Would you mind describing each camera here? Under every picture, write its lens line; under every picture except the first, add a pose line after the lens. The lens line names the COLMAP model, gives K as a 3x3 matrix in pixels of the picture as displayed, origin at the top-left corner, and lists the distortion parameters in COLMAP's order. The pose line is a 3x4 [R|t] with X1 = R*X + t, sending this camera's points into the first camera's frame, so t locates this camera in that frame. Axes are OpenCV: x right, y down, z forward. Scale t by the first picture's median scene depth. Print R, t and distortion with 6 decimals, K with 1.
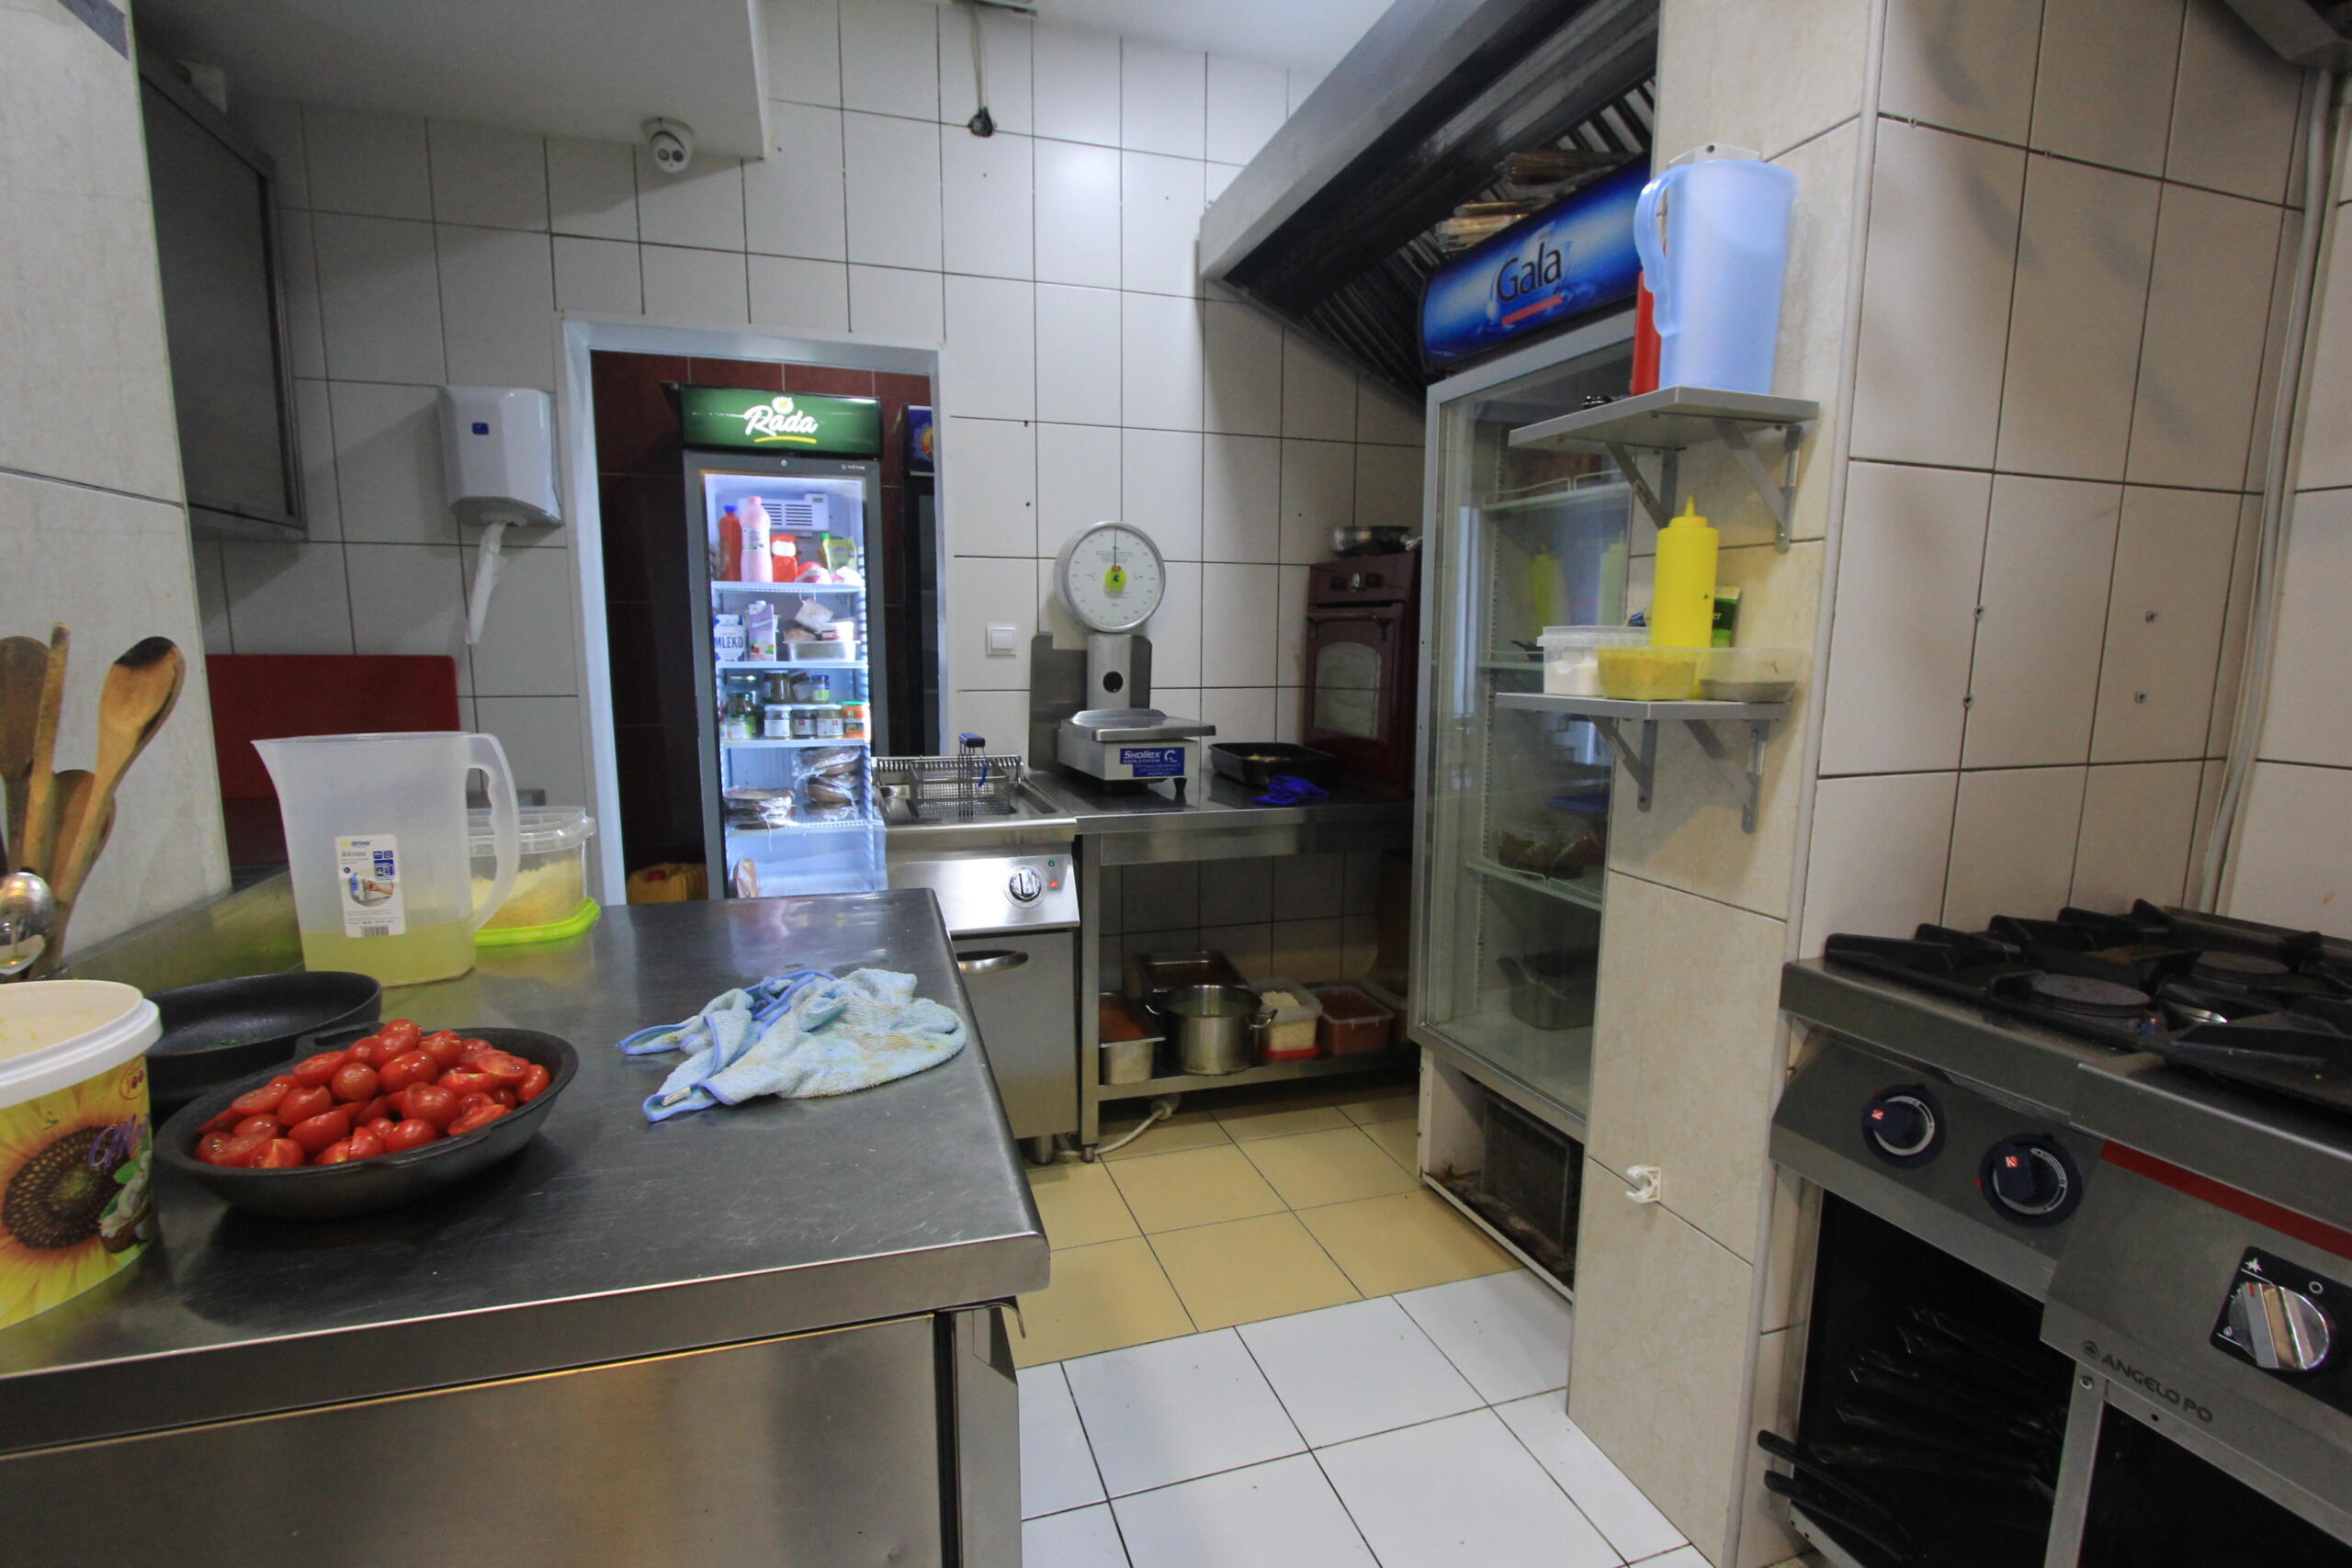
lens RADIAL K [[1086.2, 0, 1168.2], [0, 1086.2, 802.6], [0, 0, 1]] dist [-0.018026, 0.001926]
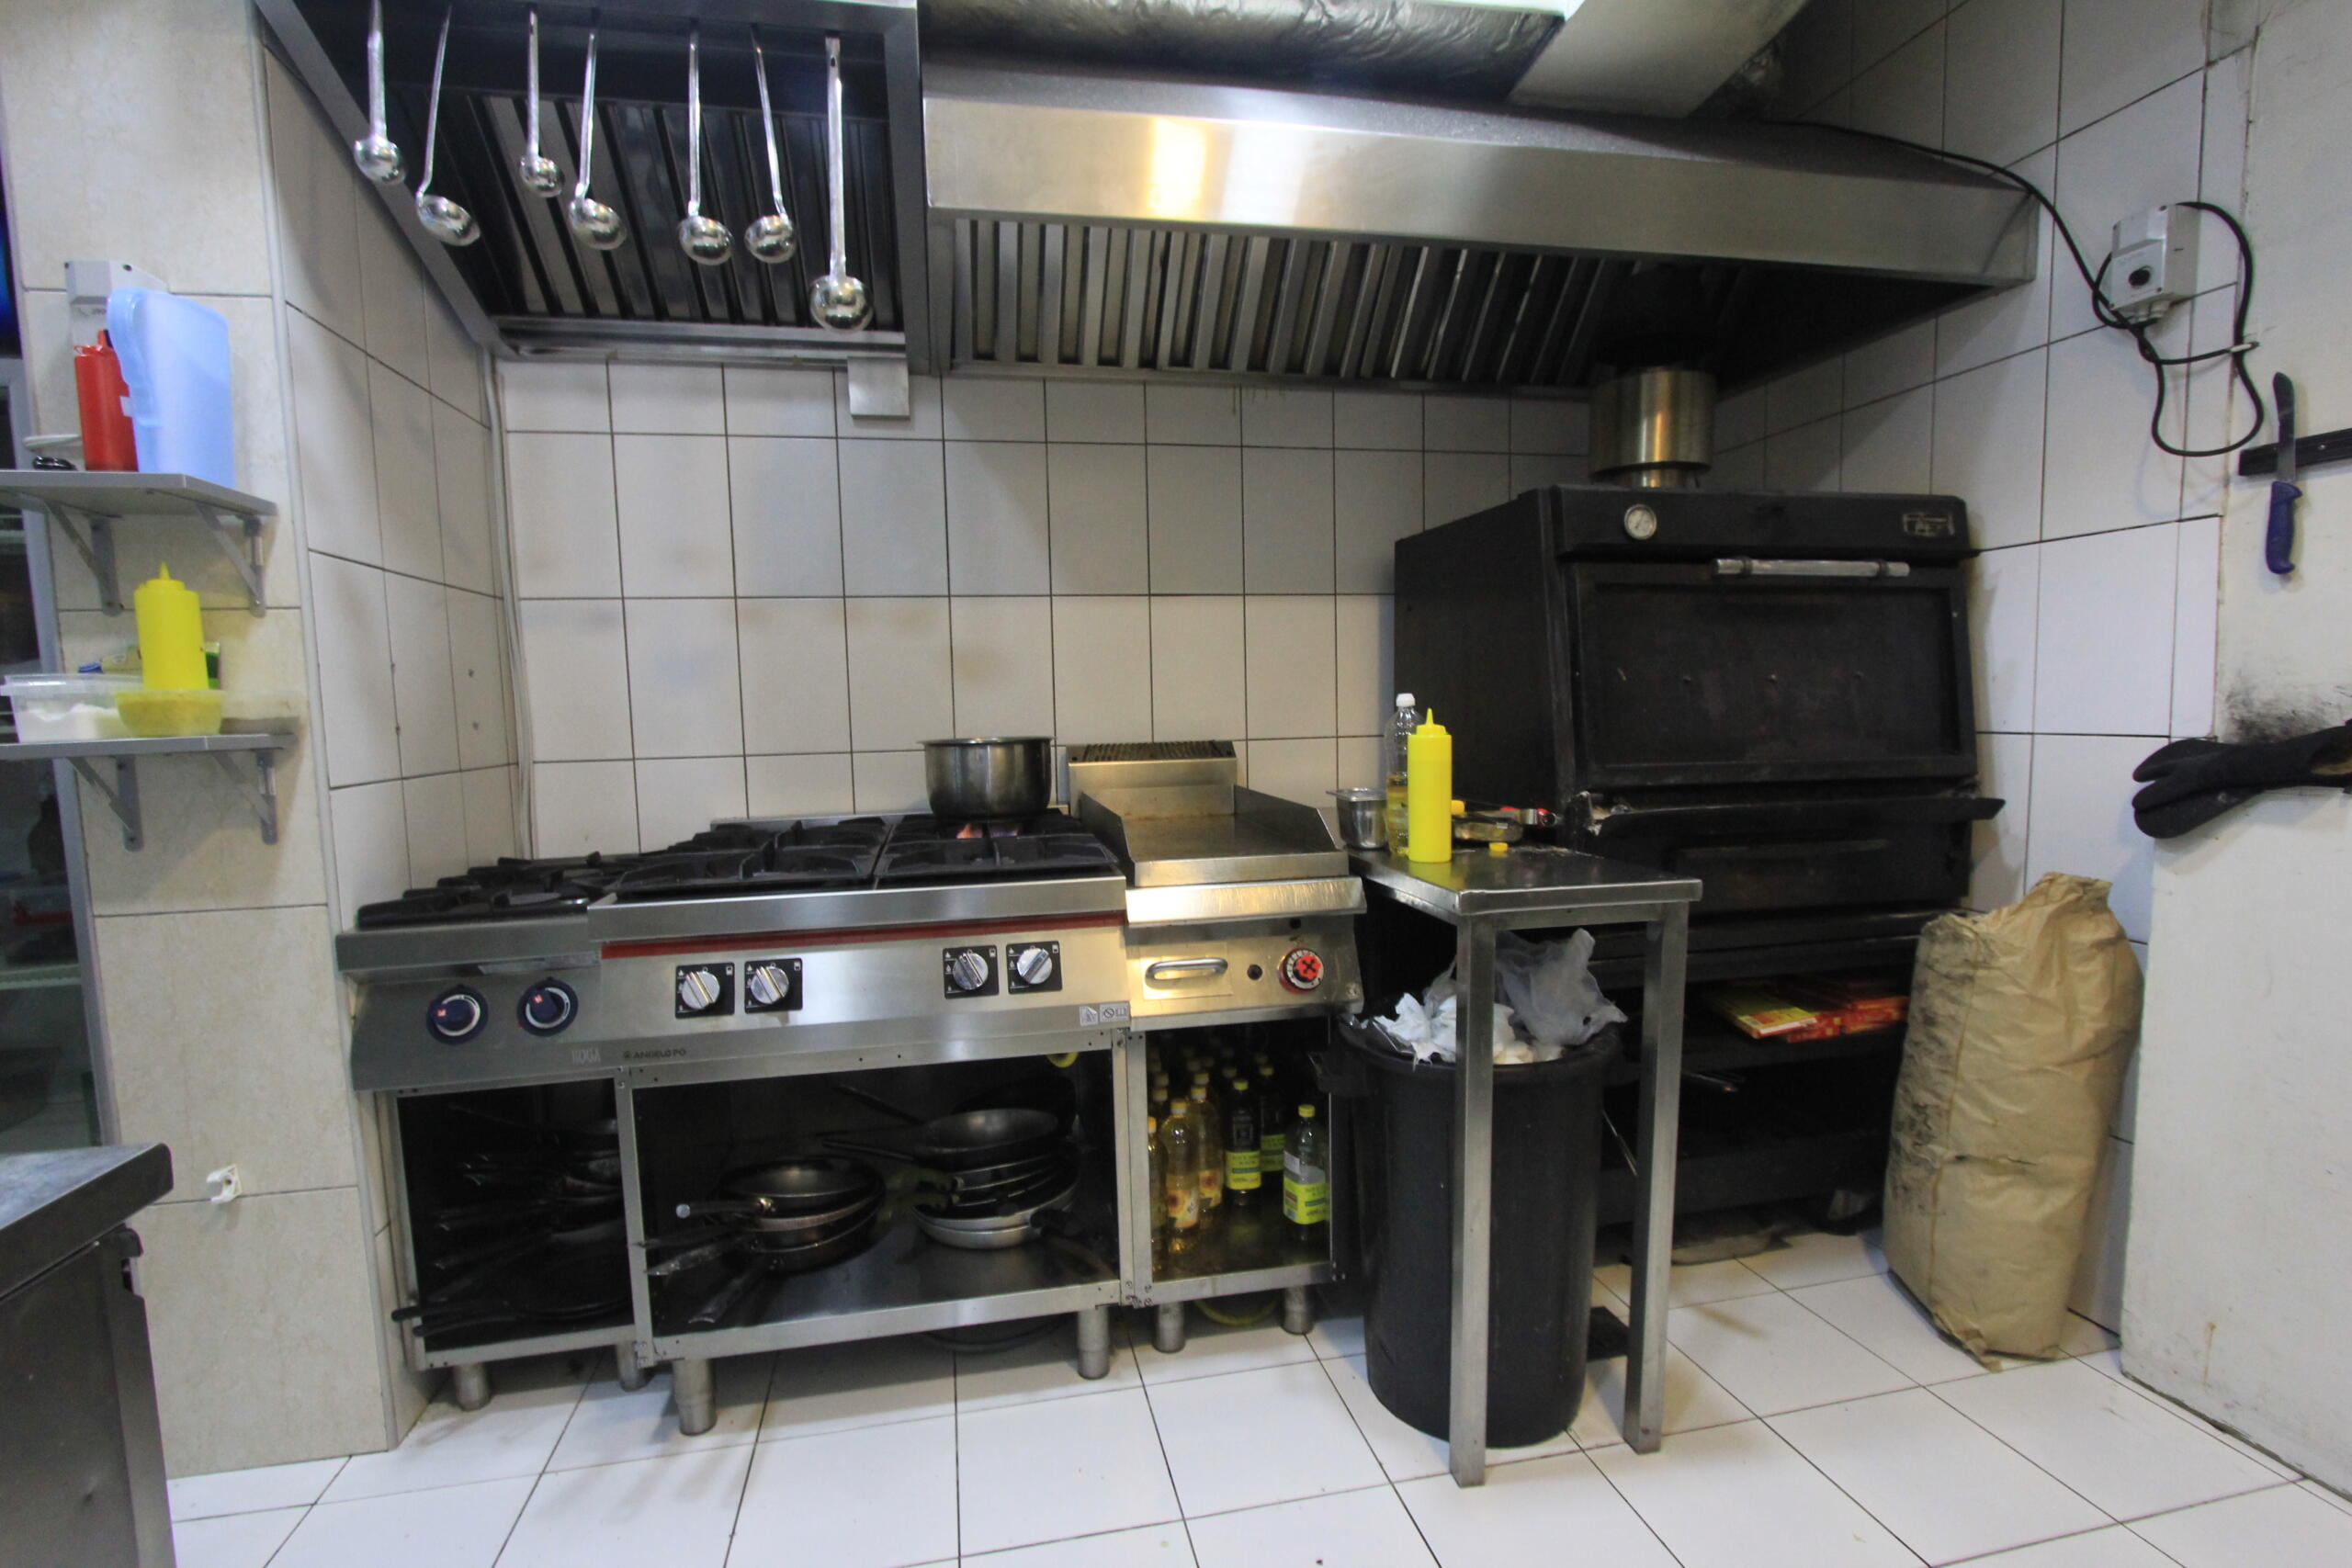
lens RADIAL K [[1086.2, 0, 1173.2], [0, 1086.2, 795.7], [0, 0, 1]] dist [-0.018026, 0.001926]
pose [[0.095884, -0.094277, 0.990918, -0.567223], [0.175947, 0.981434, 0.076350, 0.062244], [-0.979719, 0.167029, 0.110692, -0.136385]]
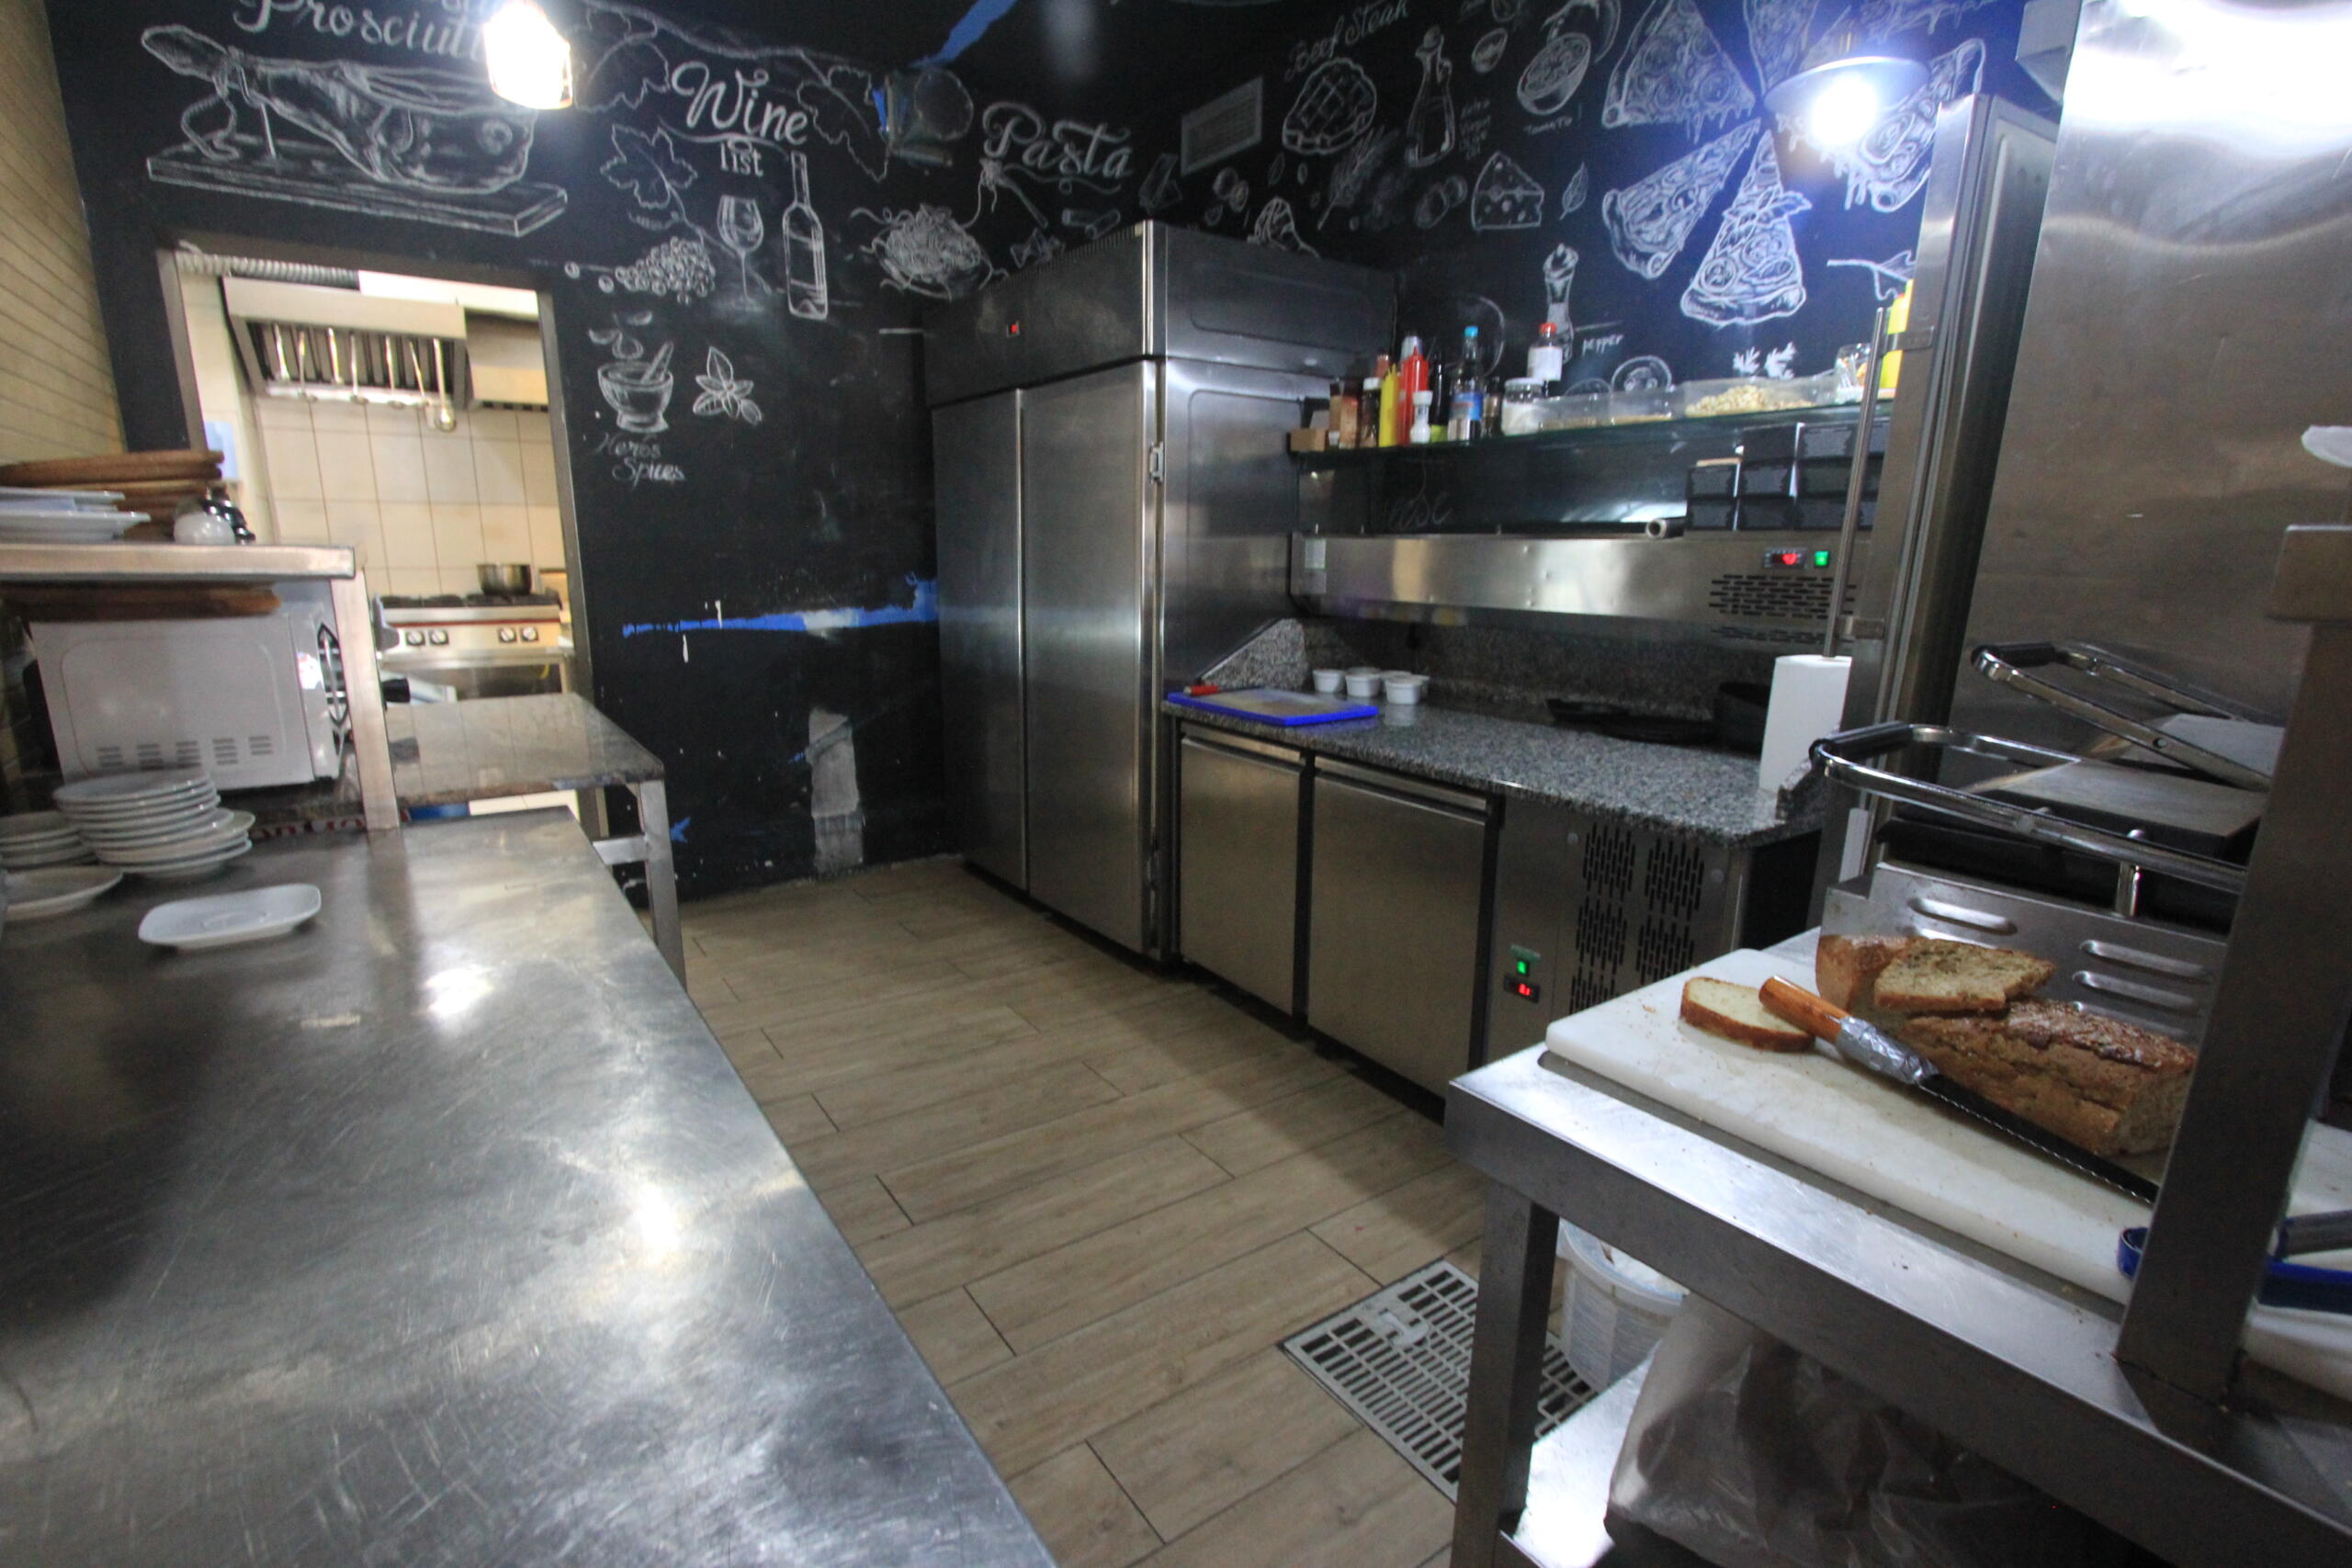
lens RADIAL K [[1086.2, 0, 1171.3], [0, 1086.2, 796.8], [0, 0, 1]] dist [-0.018026, 0.001926]
pose [[-0.306589, -0.221451, 0.925723, -4.322593], [0.128957, 0.953928, 0.270908, 0.122757], [-0.943066, 0.202435, -0.263907, -0.961279]]
